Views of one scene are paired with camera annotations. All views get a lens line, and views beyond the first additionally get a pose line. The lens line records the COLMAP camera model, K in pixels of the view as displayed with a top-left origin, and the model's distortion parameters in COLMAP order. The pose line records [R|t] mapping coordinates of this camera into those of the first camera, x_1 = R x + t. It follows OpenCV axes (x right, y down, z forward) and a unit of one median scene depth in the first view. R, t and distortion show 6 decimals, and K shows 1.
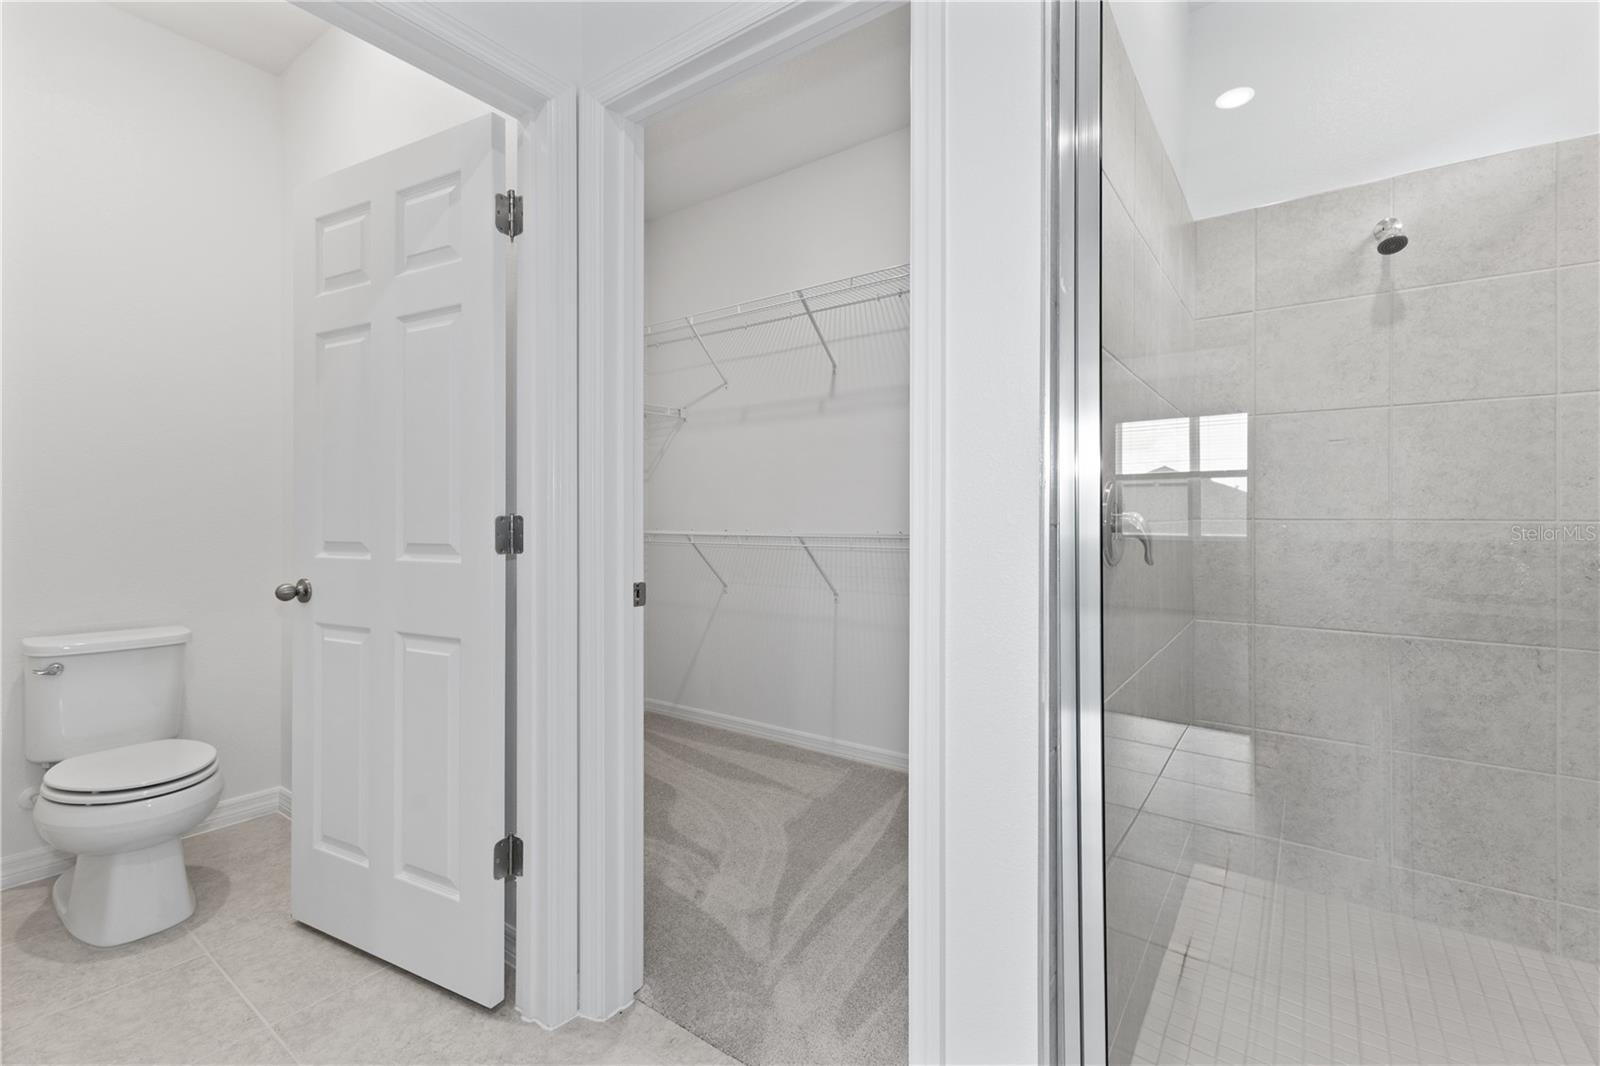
lens RADIAL K [[696.7, 0, 805.7], [0, 696.7, 521.4], [0, 0, 1]] dist [-0.001031, -0.000141]
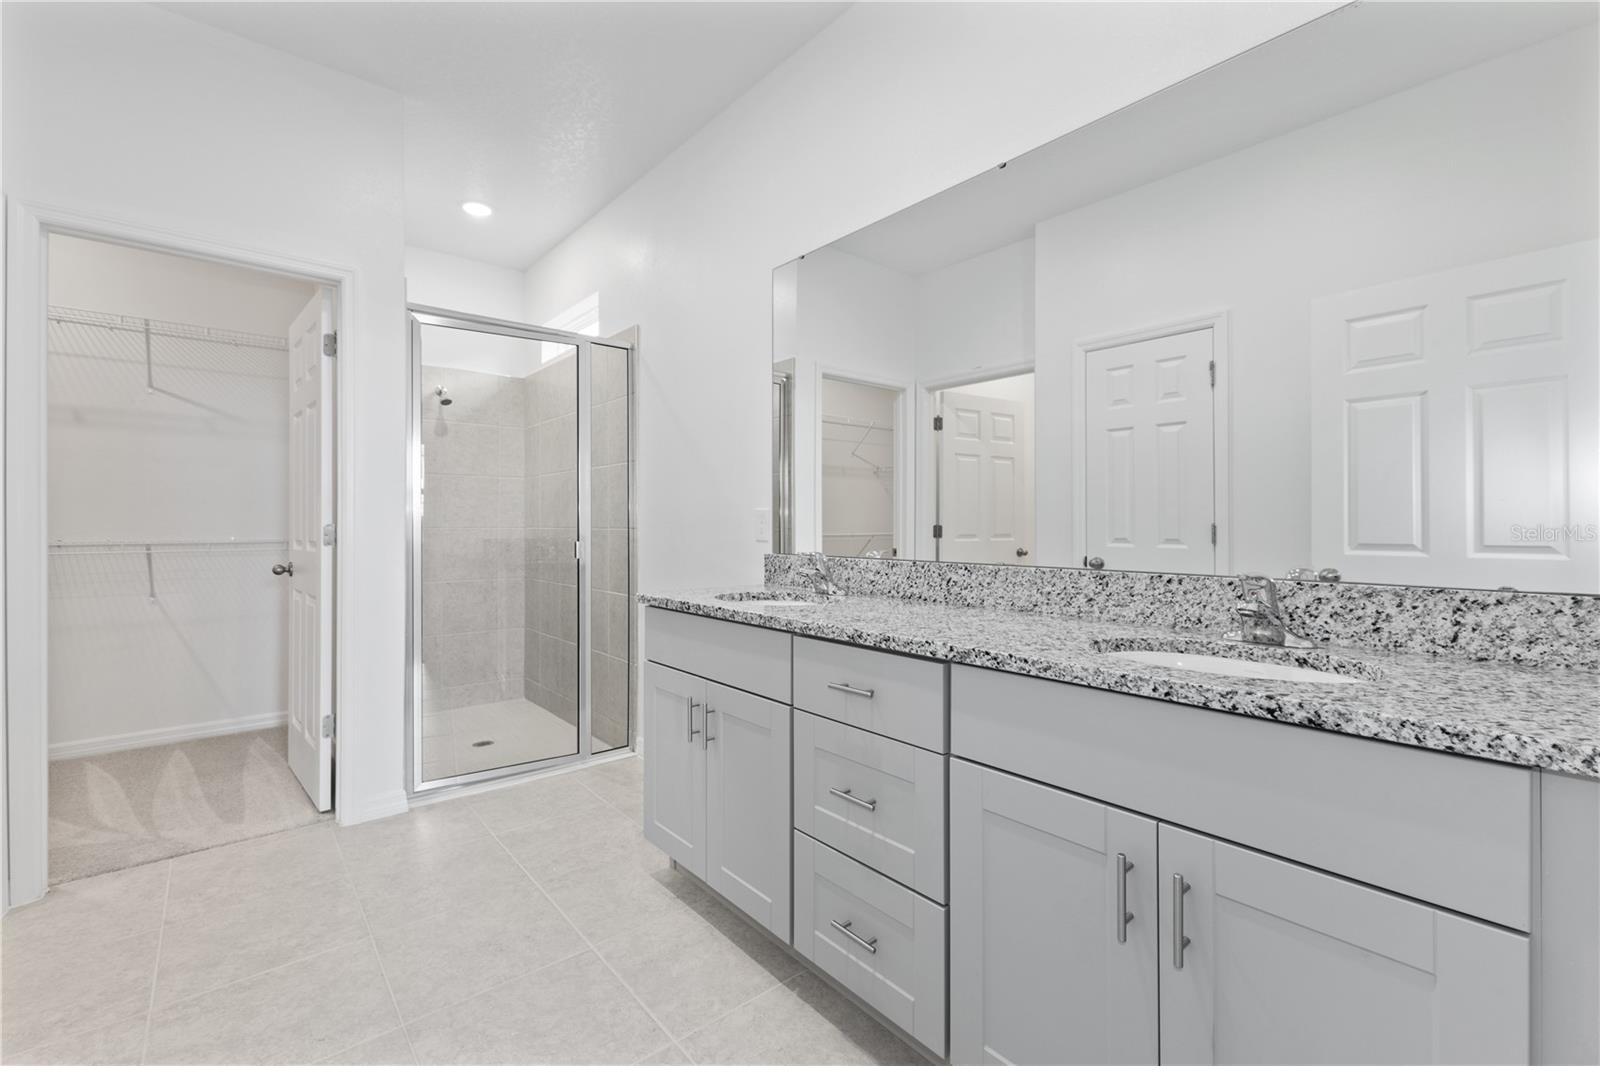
lens RADIAL K [[696.7, 0, 805.7], [0, 696.7, 521.4], [0, 0, 1]] dist [-0.001031, -0.000141]
pose [[0.243424, -0.000127, 0.969920, -1.010552], [-0.006183, 0.999979, 0.001682, -0.032902], [-0.969900, -0.006407, 0.243419, -0.636057]]
